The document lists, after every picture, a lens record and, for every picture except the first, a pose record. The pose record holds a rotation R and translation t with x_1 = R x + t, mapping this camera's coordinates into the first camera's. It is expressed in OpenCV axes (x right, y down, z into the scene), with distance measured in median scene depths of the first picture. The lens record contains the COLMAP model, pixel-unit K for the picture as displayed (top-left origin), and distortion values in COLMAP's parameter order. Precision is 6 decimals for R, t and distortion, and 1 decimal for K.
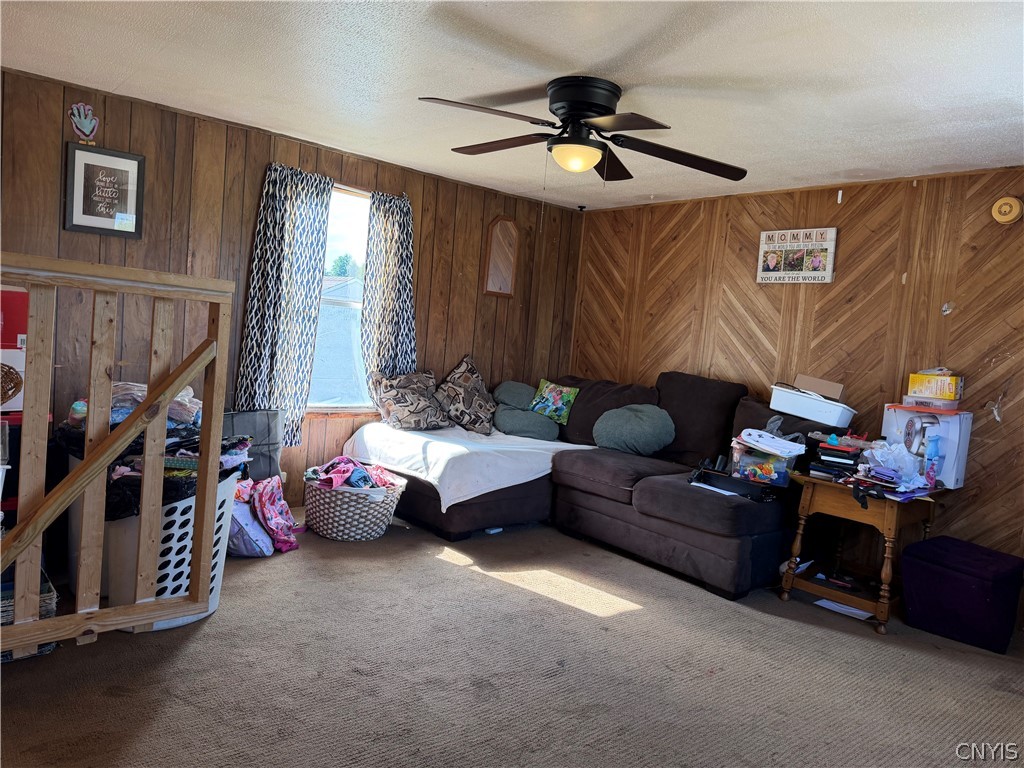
lens RADIAL K [[711.8, 0, 520.6], [0, 711.8, 382.7], [0, 0, 1]] dist [0.133795, -0.230385]
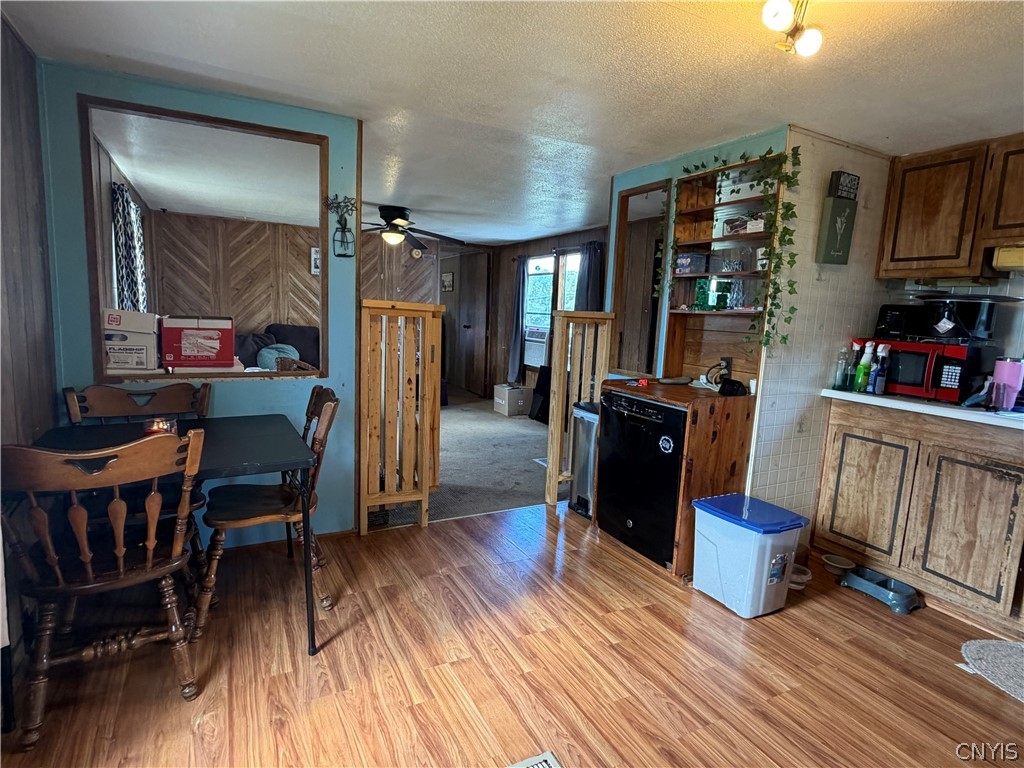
lens RADIAL K [[546.6, 0, 508.6], [0, 546.6, 387.8], [0, 0, 1]] dist [-0.002298, 0.000003]
pose [[0.213301, -0.212415, 0.953616, -1.130423], [0.048356, 0.977178, 0.206847, -0.129585], [-0.975789, 0.001992, 0.218704, 0.177970]]
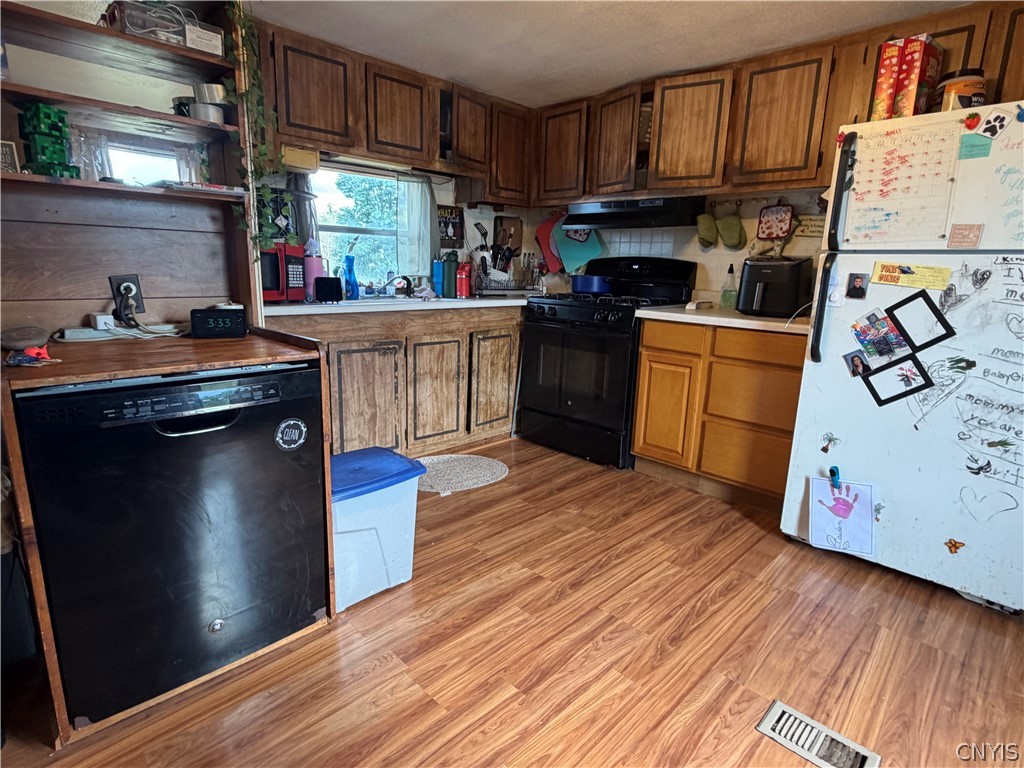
lens RADIAL K [[544.4, 0, 511.8], [0, 544.4, 386.6], [0, 0, 1]] dist [-0.000235, -0.000415]
pose [[-0.988436, -0.091905, -0.120612, -0.597152], [-0.122767, 0.951892, 0.280766, -0.072236], [0.089006, 0.292326, -0.952168, 0.480563]]
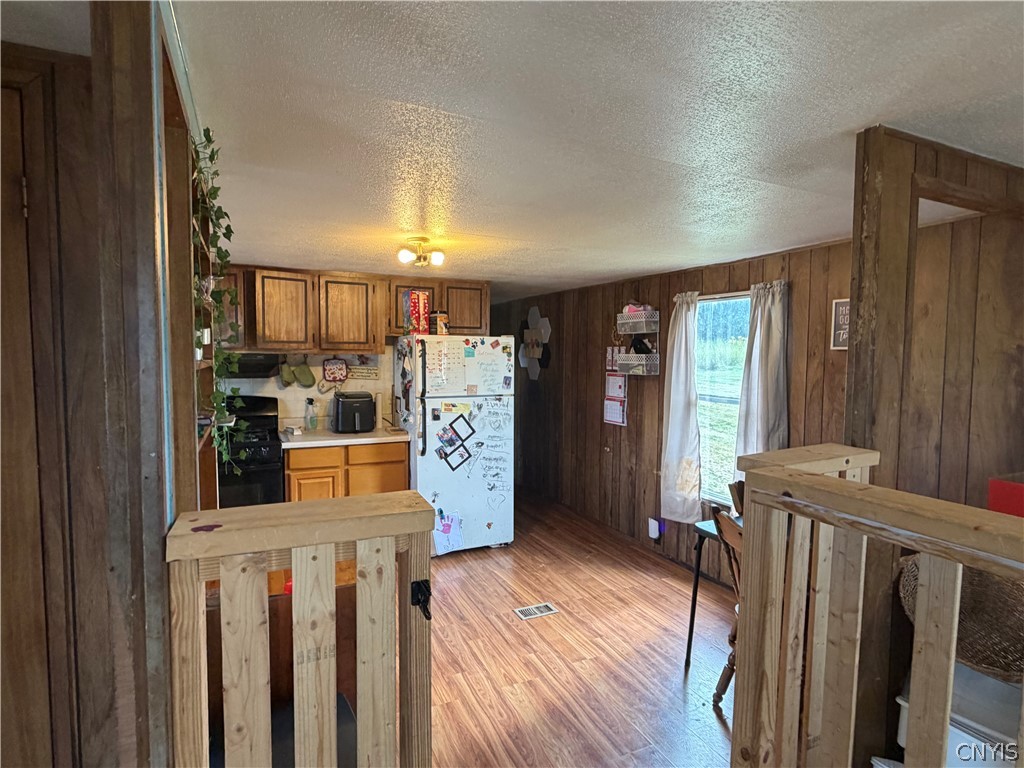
lens RADIAL K [[544.4, 0, 511.8], [0, 544.4, 386.6], [0, 0, 1]] dist [-0.000235, -0.000415]
pose [[-0.250334, -0.027988, -0.967755, -0.044853], [-0.104101, 0.994565, -0.001835, -0.120971], [0.962546, 0.100285, -0.251887, 0.381637]]
